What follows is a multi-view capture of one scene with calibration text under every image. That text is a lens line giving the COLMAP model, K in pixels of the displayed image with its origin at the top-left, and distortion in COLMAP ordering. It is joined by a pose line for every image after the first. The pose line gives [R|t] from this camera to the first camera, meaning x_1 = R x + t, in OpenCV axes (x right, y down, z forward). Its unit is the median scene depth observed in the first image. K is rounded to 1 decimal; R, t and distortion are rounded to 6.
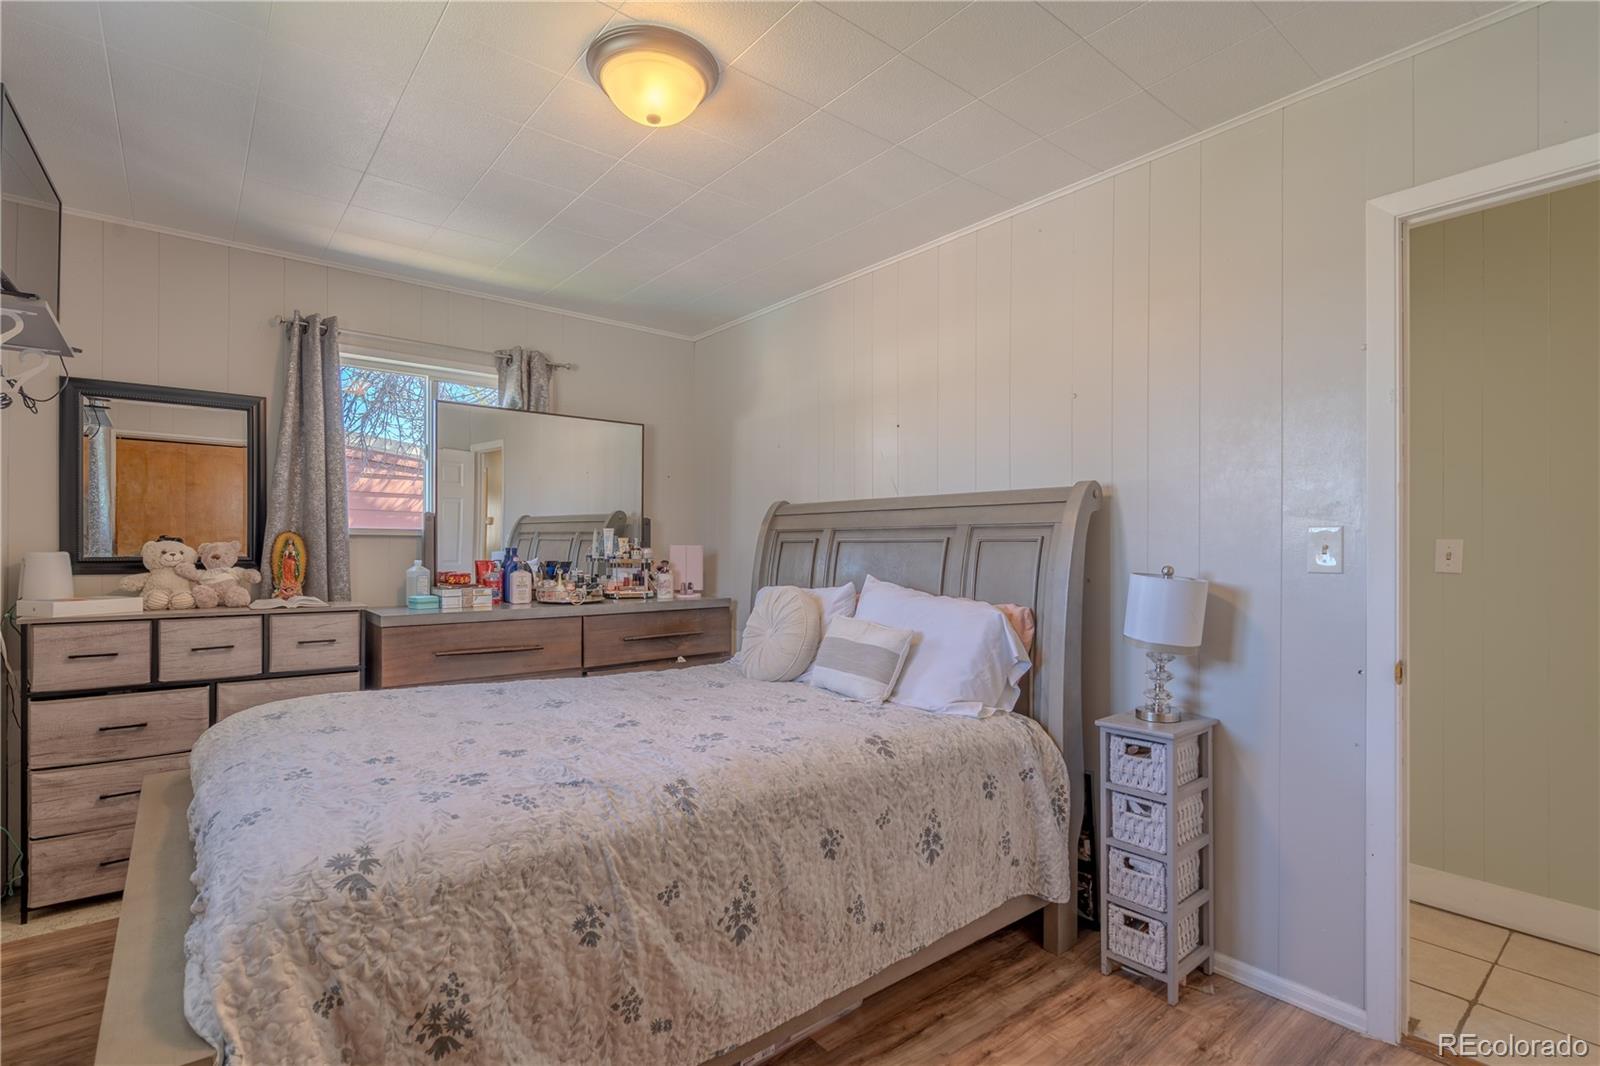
lens RADIAL K [[725.3, 0, 797.2], [0, 725.3, 538.8], [0, 0, 1]] dist [-0.000635, 0.000310]
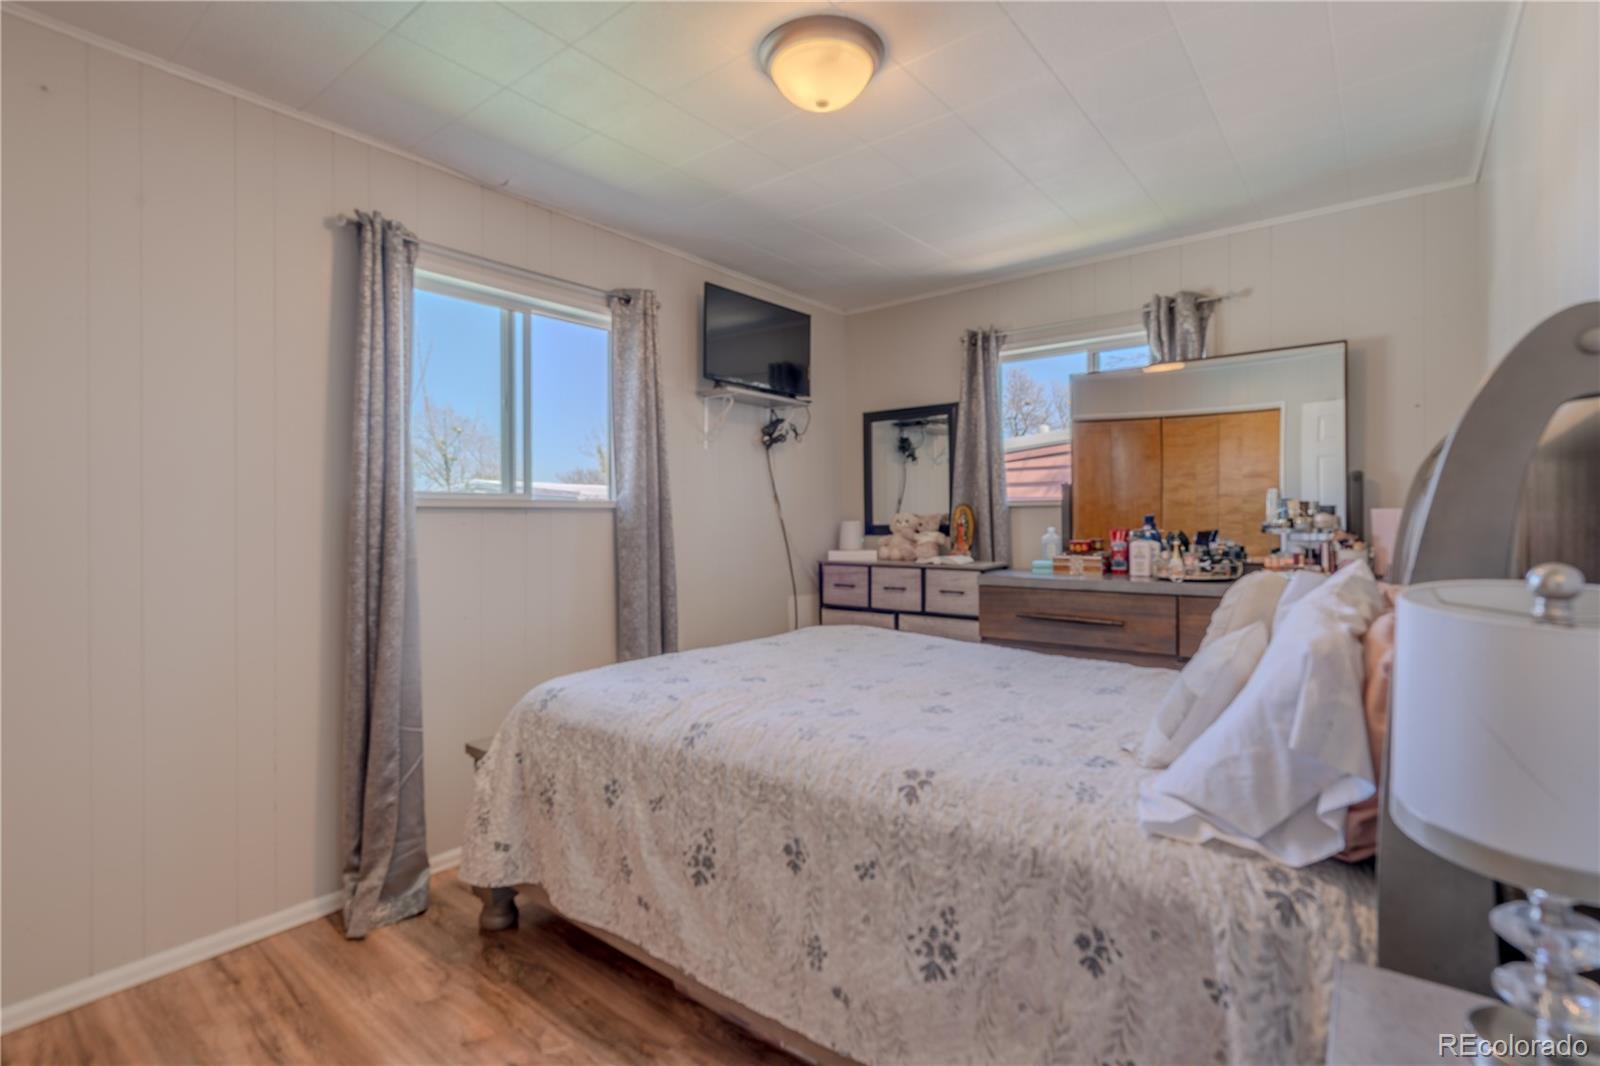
lens RADIAL K [[725.2, 0, 804.0], [0, 725.2, 513.9], [0, 0, 1]] dist [-0.001613, -0.000002]
pose [[0.253345, -0.010681, -0.967317, 0.551536], [0.021287, 0.999758, -0.005464, 0.008501], [0.967142, -0.019207, 0.253512, 0.487743]]
